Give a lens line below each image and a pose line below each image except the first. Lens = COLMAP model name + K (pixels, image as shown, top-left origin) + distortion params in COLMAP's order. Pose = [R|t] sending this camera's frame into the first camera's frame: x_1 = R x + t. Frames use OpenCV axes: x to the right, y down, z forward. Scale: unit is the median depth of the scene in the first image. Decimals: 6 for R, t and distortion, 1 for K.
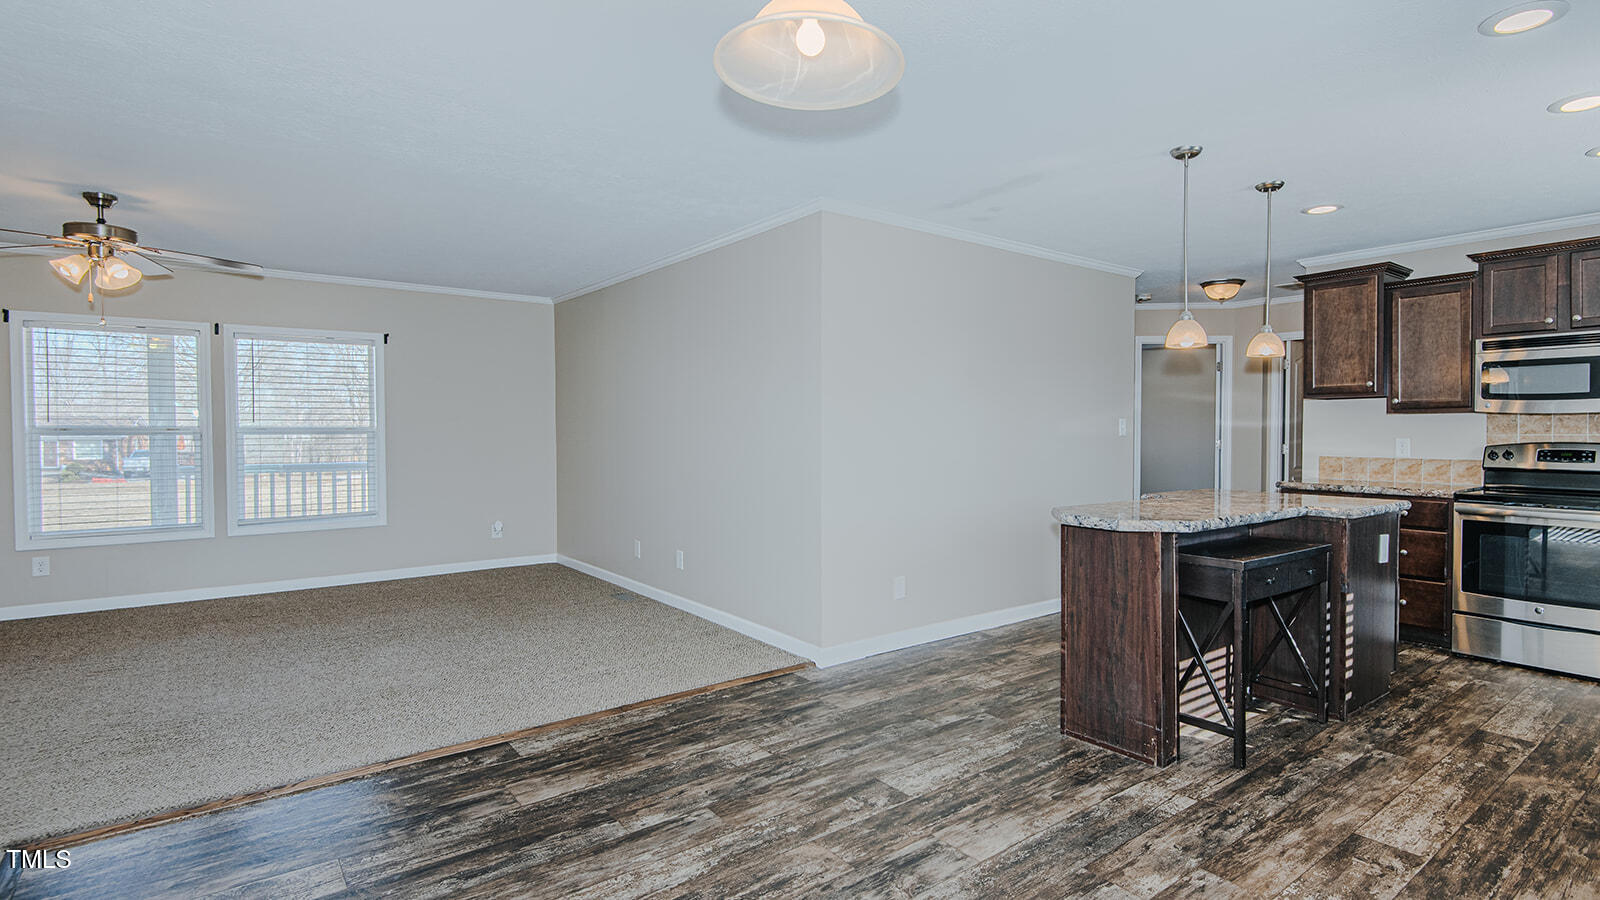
lens RADIAL K [[746.1, 0, 800.0], [0, 746.1, 450.0], [0, 0, 1]] dist [0.000606, 0.000061]
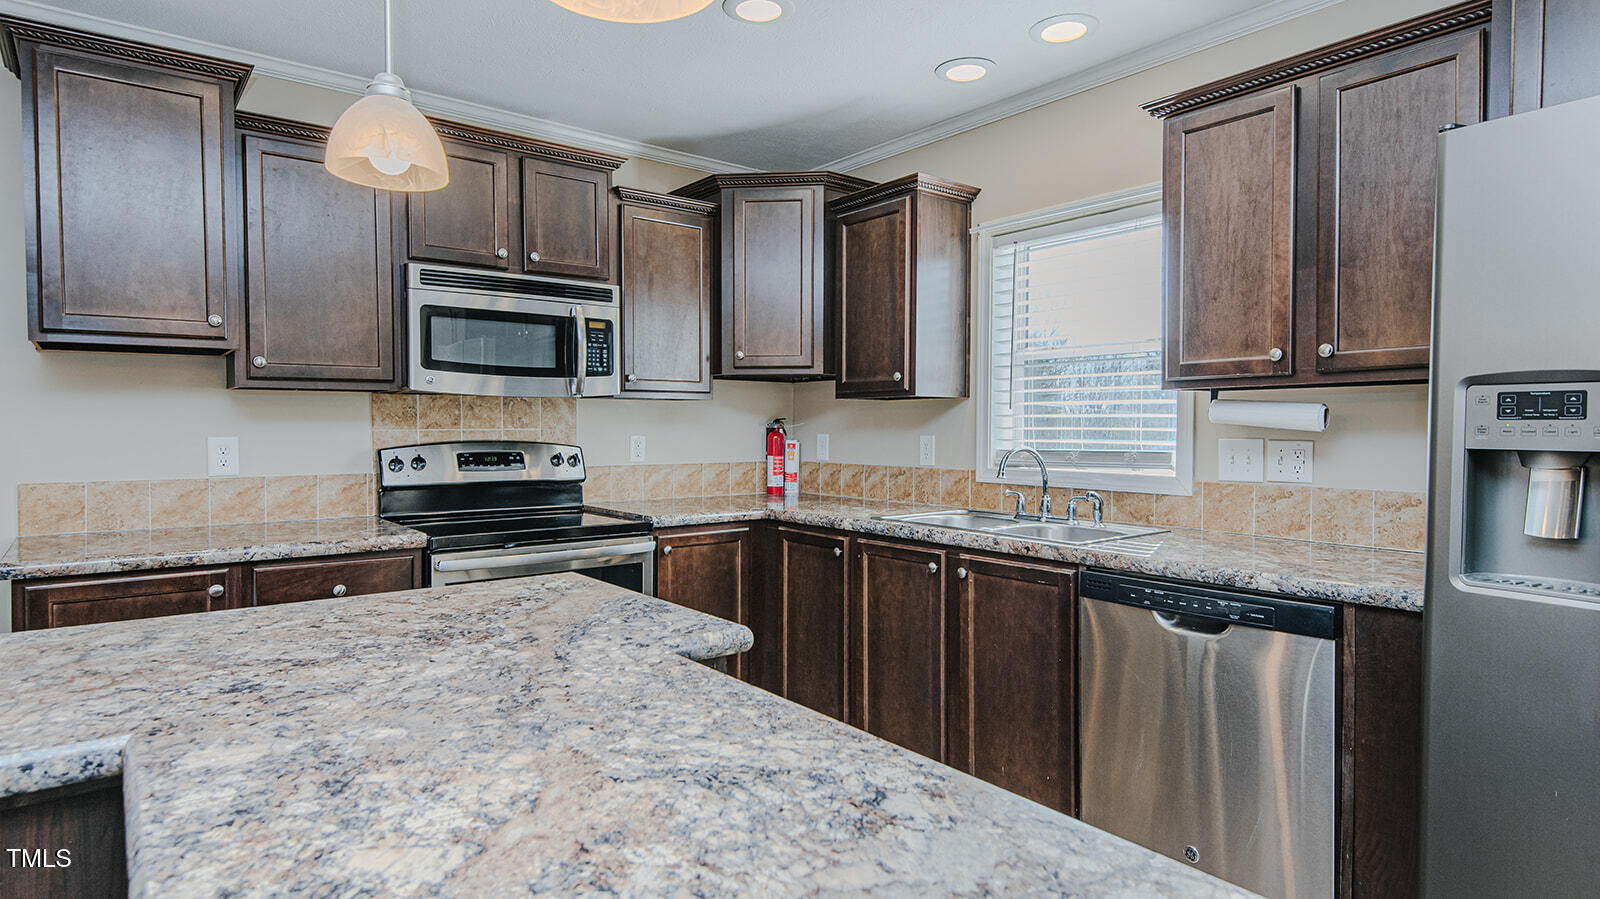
lens RADIAL K [[875.5, 0, 800.0], [0, 875.5, 449.5], [0, 0, 1]] dist [0.000771, 0.000012]
pose [[-0.045476, -0.024884, 0.998655, 0.209444], [0.036571, 0.998978, 0.026557, -0.011785], [-0.998296, 0.037730, -0.044520, 0.716451]]
